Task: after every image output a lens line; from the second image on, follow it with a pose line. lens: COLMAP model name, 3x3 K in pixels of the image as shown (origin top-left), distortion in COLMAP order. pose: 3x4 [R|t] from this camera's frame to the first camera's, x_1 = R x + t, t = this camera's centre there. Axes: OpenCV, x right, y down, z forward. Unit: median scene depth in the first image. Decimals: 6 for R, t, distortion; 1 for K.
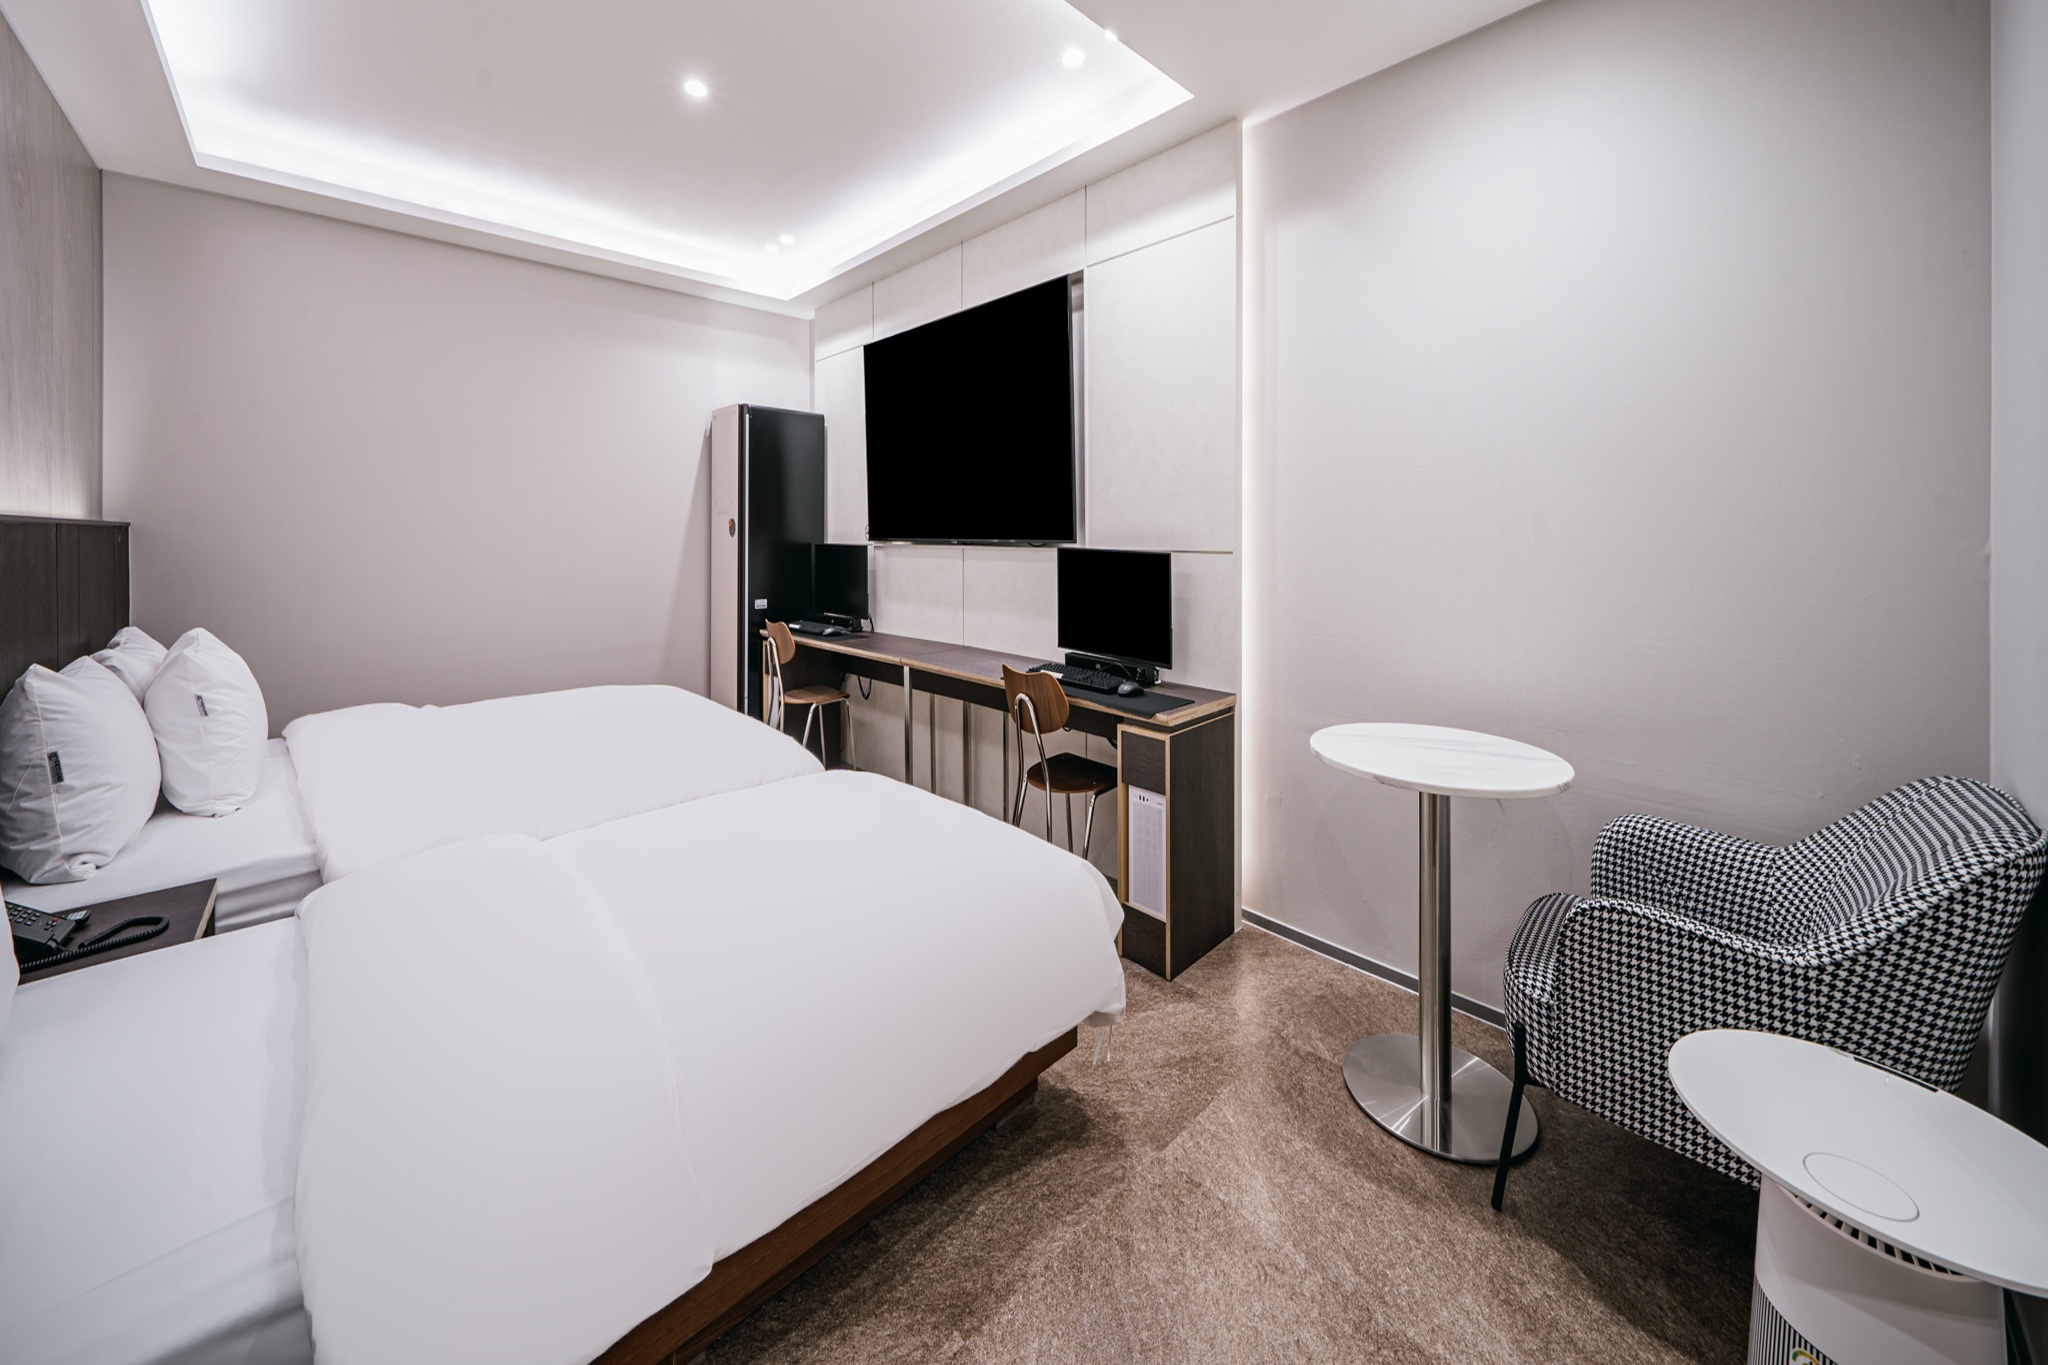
lens RADIAL K [[735.4, 0, 1023.4], [0, 735.4, 539.8], [0, 0, 1]] dist [-0.001381, -0.000176]
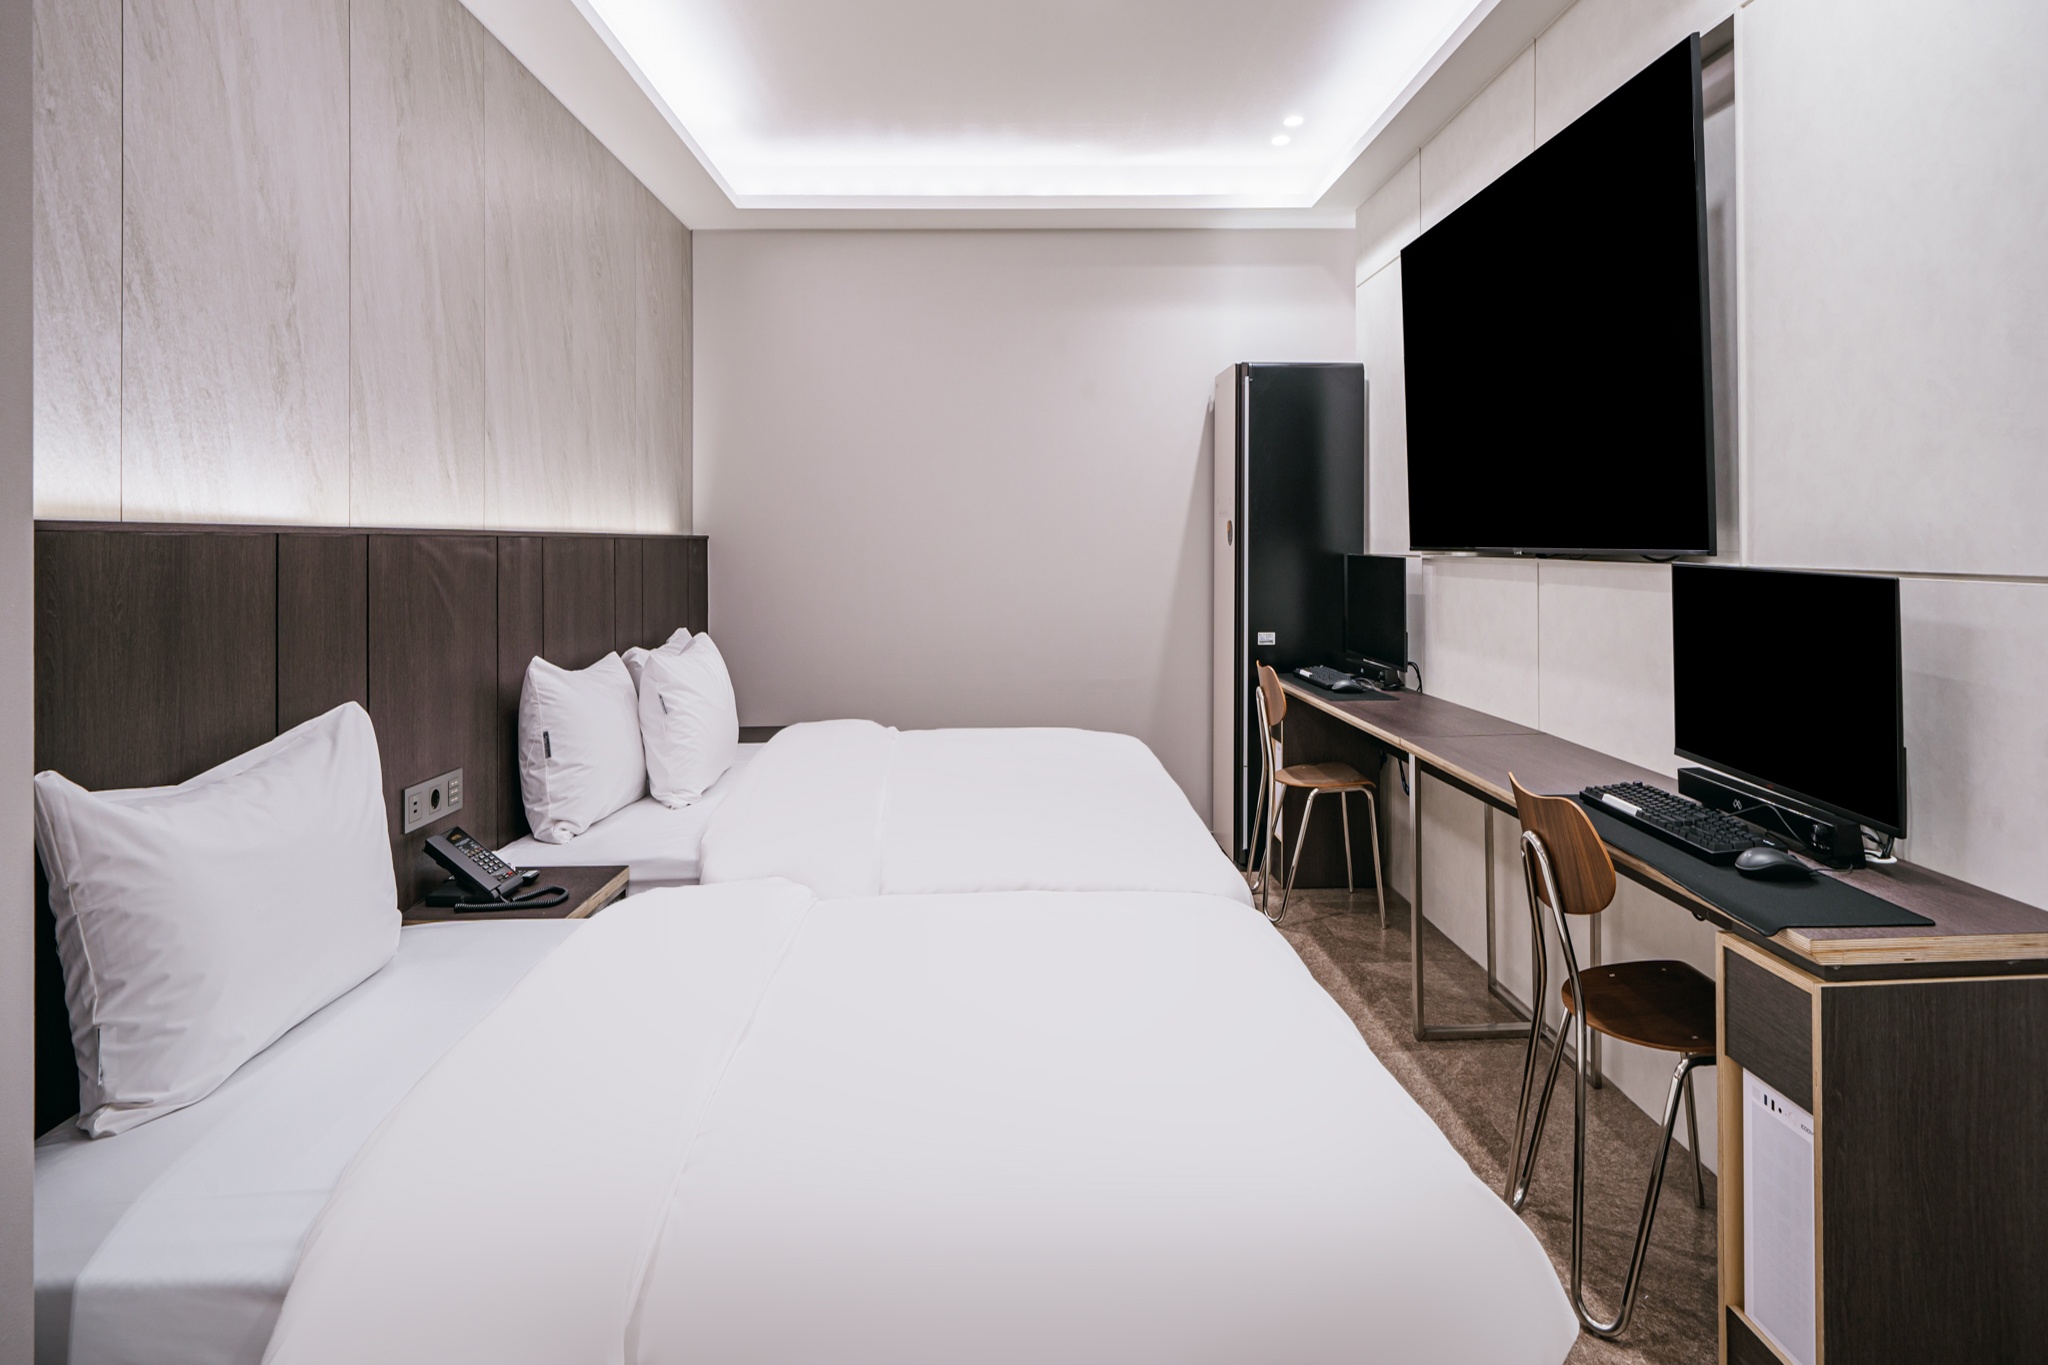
lens RADIAL K [[1014.5, 0, 1029.7], [0, 1014.5, 540.9], [0, 0, 1]] dist [0.001227, -0.000196]
pose [[0.742210, -0.008357, -0.670115, 0.193399], [0.003839, 0.999959, -0.008219, -0.001244], [0.670156, 0.003528, 0.742212, 0.161615]]
